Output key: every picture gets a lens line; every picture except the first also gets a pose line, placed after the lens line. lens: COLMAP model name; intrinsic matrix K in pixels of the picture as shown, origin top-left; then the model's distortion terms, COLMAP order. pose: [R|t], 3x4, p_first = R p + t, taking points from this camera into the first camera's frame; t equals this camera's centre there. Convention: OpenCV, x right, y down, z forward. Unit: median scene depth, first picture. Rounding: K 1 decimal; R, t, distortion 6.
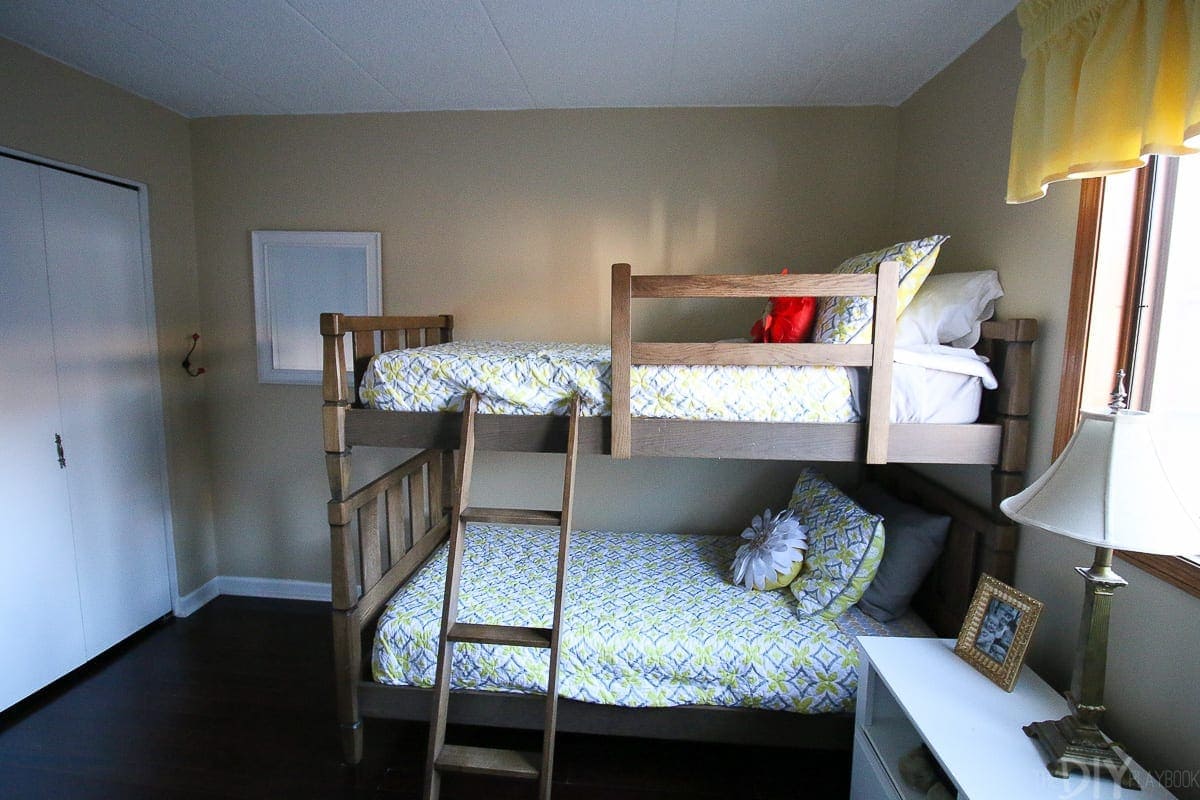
lens RADIAL K [[561.9, 0, 600.4], [0, 561.9, 392.2], [0, 0, 1]] dist [-0.009220, -0.006262]
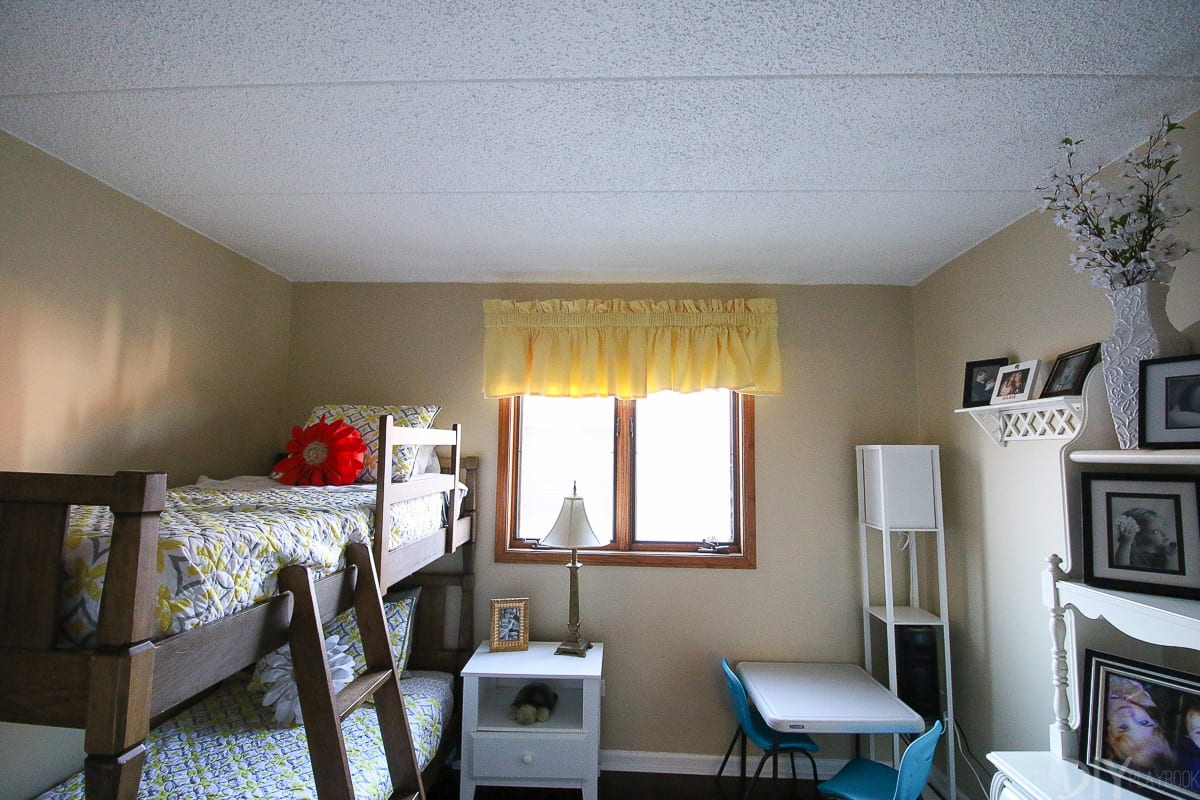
lens RADIAL K [[561.9, 0, 581.2], [0, 561.9, 398.6], [0, 0, 1]] dist [-0.009220, -0.006262]
pose [[0.004686, 0.081141, 0.996692, -1.010646], [0.116199, 0.989907, -0.081135, -0.117282], [-0.993215, 0.116195, -0.004790, 0.568845]]
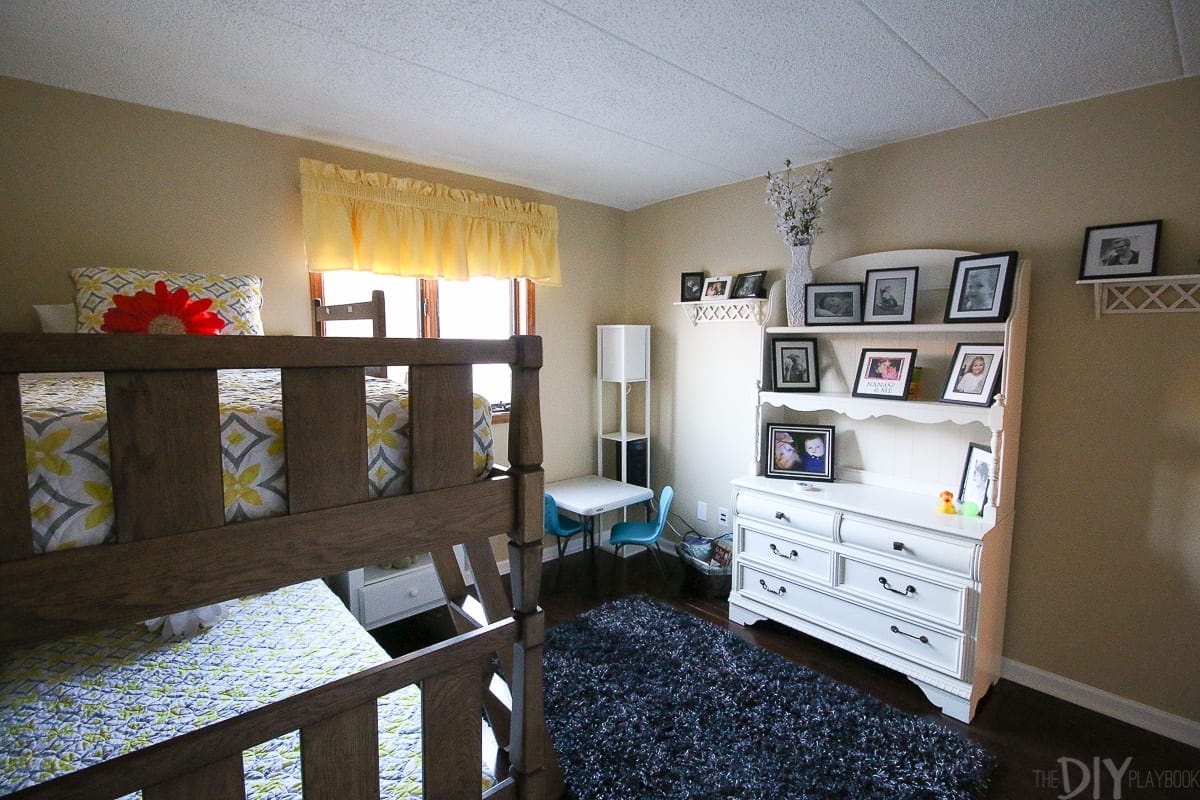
lens RADIAL K [[561.9, 0, 584.7], [0, 561.9, 398.2], [0, 0, 1]] dist [-0.009220, -0.006262]
pose [[-0.685863, -0.092223, 0.721863, -1.015371], [0.079903, 0.976397, 0.200661, -0.191490], [-0.723331, 0.195305, -0.662306, 1.358444]]
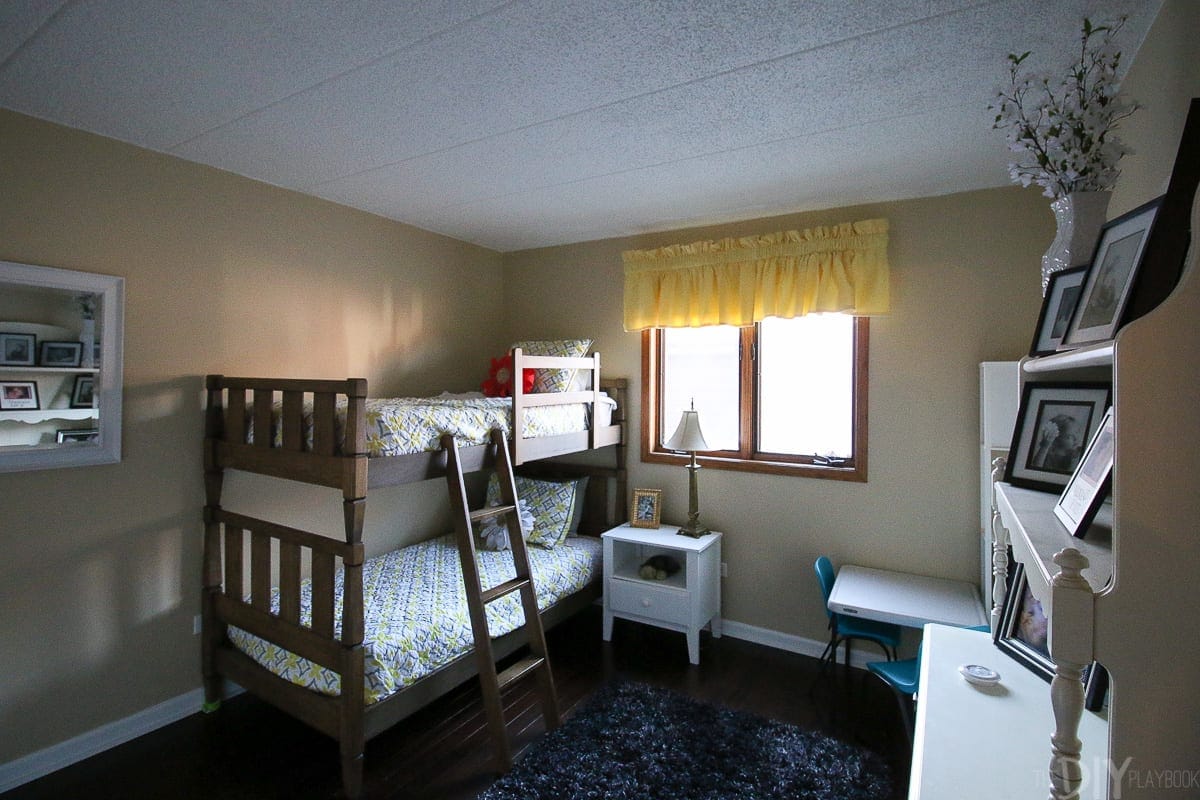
lens RADIAL K [[561.9, 0, 560.7], [0, 561.9, 383.0], [0, 0, 1]] dist [-0.009220, -0.006262]
pose [[0.499428, -0.015595, 0.866215, -1.278234], [0.110482, 0.992821, -0.045826, -0.030029], [-0.859282, 0.118588, 0.497566, 0.046249]]
